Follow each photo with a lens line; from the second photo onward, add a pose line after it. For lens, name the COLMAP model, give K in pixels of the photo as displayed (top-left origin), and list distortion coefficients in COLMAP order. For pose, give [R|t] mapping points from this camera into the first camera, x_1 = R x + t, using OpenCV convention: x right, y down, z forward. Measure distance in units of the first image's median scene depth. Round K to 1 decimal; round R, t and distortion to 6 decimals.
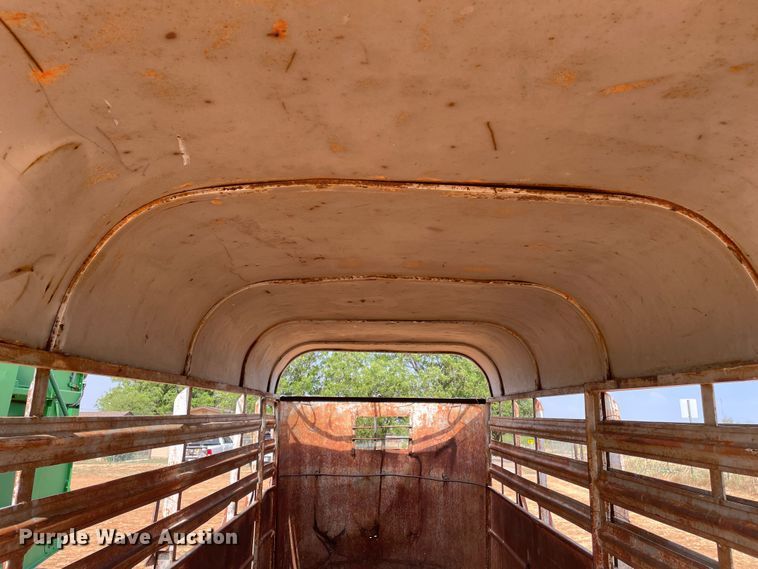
lens RADIAL K [[578.3, 0, 374.7], [0, 578.3, 282.0], [0, 0, 1]] dist [0.076732, -0.097176]
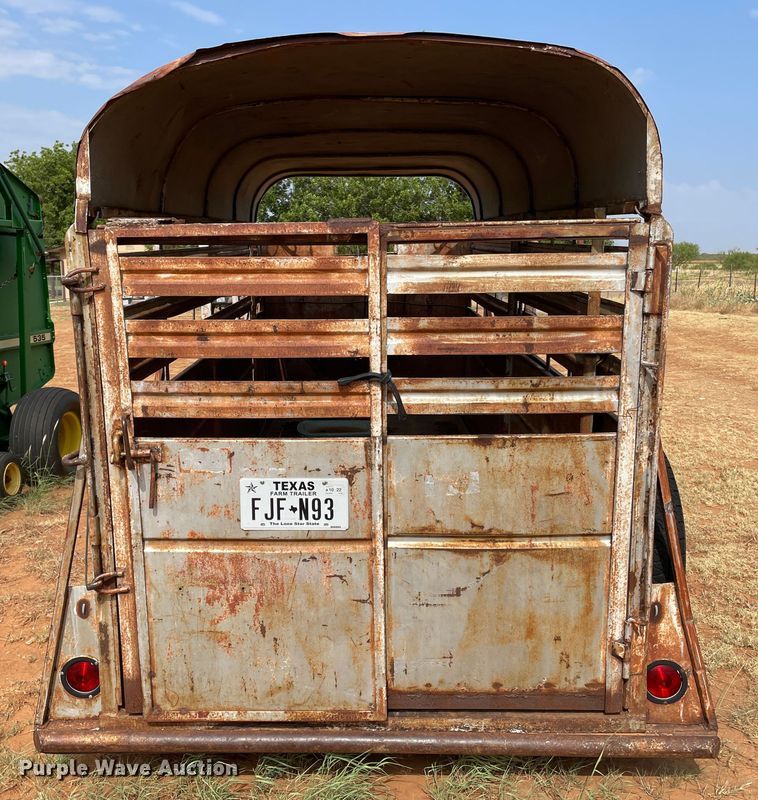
lens RADIAL K [[846.9, 0, 345.9], [0, 846.9, 411.4], [0, 0, 1]] dist [0.090672, 0.000000]
pose [[0.999401, -0.020320, -0.028008, 0.015318], [0.030071, 0.910491, 0.412435, -0.097098], [0.017120, -0.413030, 0.910556, -0.401098]]
